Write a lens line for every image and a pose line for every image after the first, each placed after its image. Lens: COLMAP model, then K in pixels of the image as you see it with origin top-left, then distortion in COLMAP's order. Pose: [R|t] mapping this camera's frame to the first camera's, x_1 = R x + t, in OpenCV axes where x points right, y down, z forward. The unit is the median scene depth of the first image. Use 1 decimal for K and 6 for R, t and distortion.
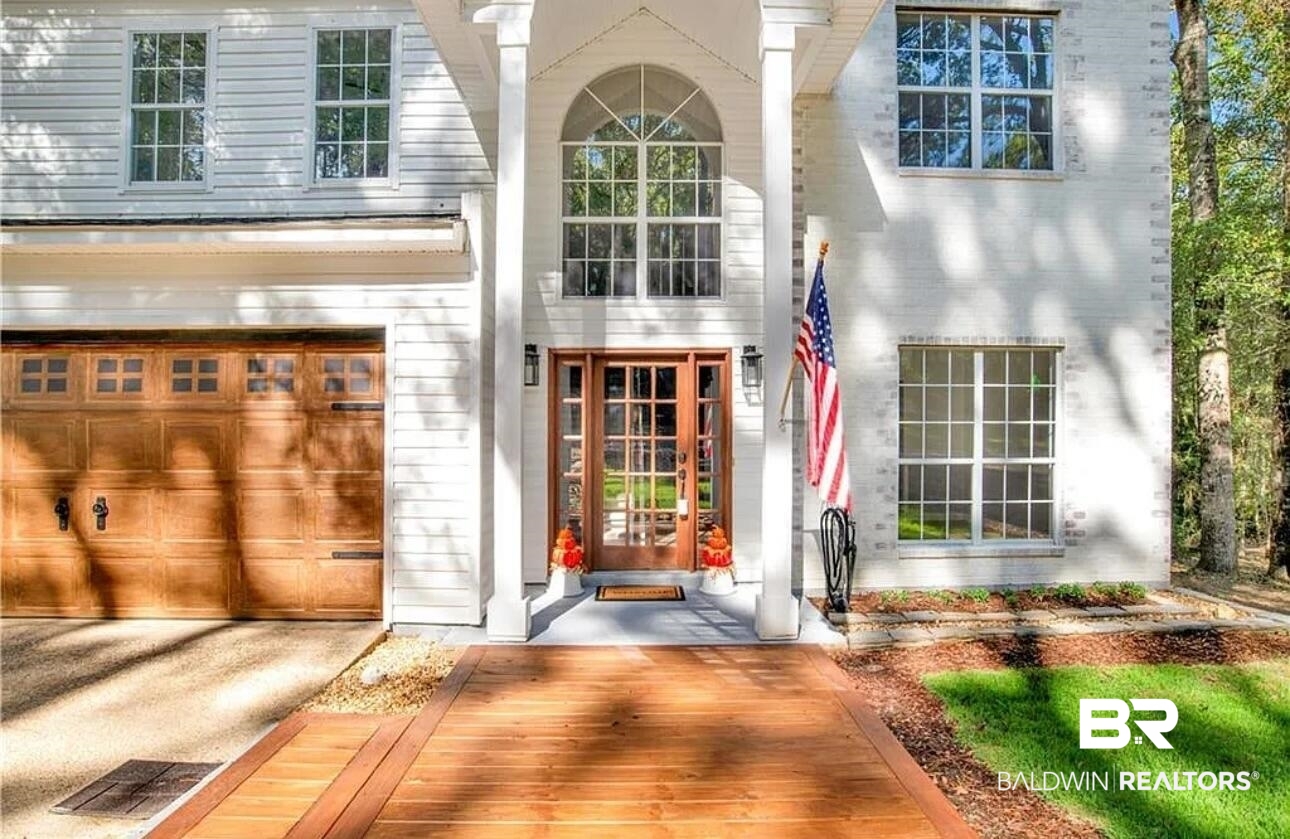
lens RADIAL K [[685.4, 0, 663.7], [0, 685.4, 426.9], [0, 0, 1]] dist [-0.068798, 0.025223]
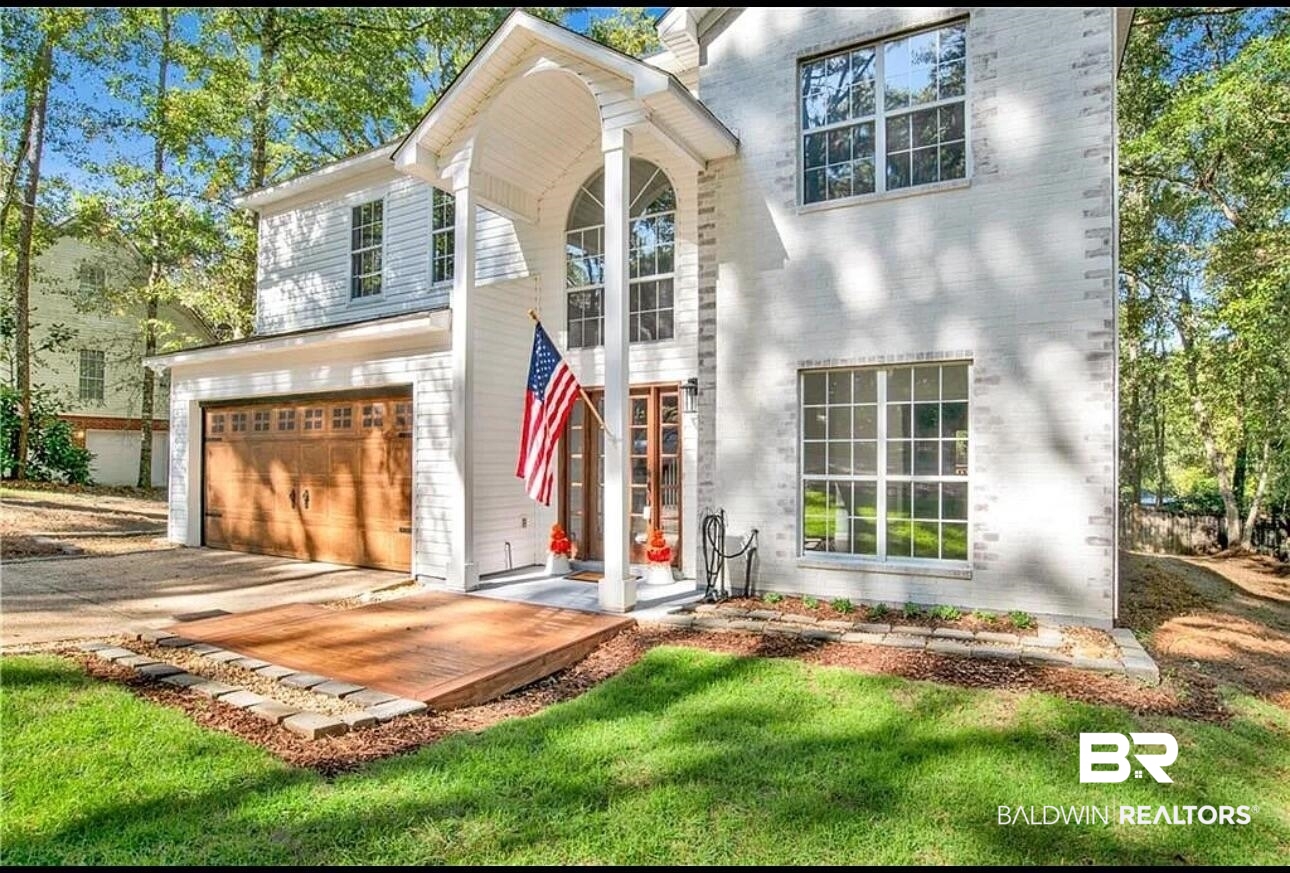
lens RADIAL K [[680.1, 0, 645.0], [0, 680.1, 436.5], [0, 0, 1]] dist [-0.059775, 0.002986]
pose [[0.862414, -0.016131, -0.505946, 0.672077], [0.004027, 0.999679, -0.025008, 0.012090], [0.506187, 0.019530, 0.862203, -0.055862]]
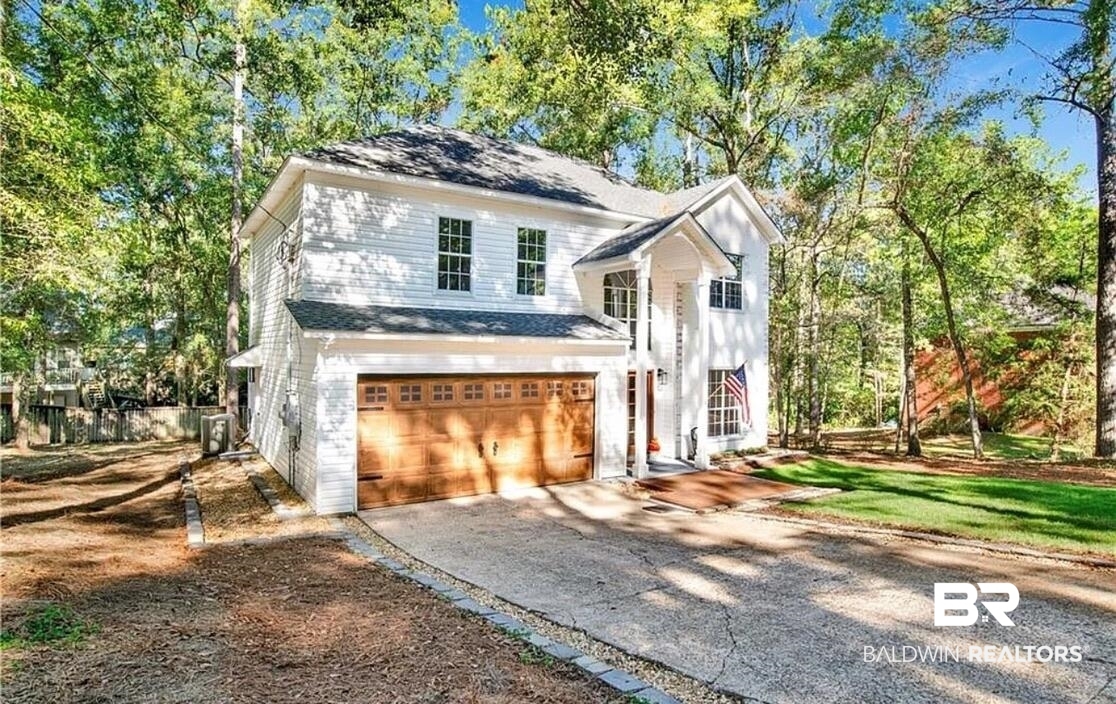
lens RADIAL K [[590.4, 0, 558.0], [0, 590.4, 352.0], [0, 0, 1]] dist [-0.000945, -0.000044]
pose [[0.841744, 0.010252, 0.539780, -1.519835], [-0.010804, 0.999939, -0.002144, -0.181476], [-0.539769, -0.004027, 0.841804, -0.767675]]
